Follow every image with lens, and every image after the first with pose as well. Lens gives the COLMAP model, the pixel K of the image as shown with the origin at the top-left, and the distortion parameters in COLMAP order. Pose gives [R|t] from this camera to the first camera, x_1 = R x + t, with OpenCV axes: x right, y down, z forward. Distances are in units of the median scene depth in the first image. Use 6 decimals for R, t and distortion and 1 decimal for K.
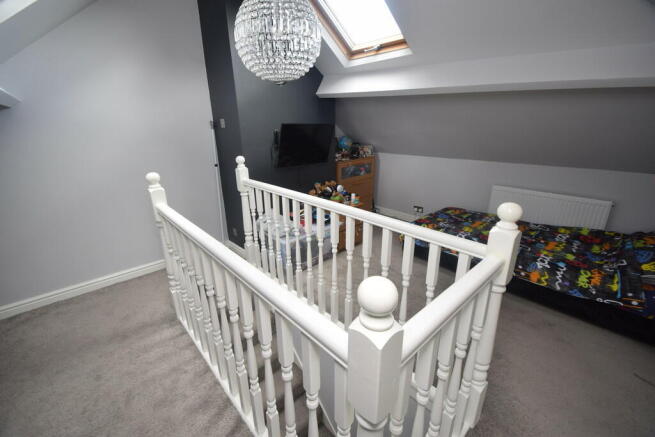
lens RADIAL K [[288.4, 0, 327.5], [0, 288.4, 218.5], [0, 0, 1]] dist [-0.038630, 0.000295]
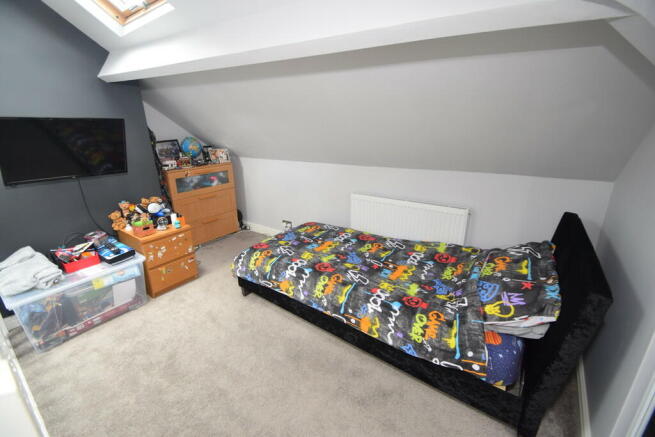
lens RADIAL K [[294.6, 0, 327.5], [0, 294.6, 218.5], [0, 0, 1]] dist [-0.001223, -0.000164]
pose [[0.970701, -0.065830, 0.231097, 0.434130], [0.069781, 0.997522, -0.008954, -0.059411], [-0.229935, 0.024818, 0.972889, 0.251368]]
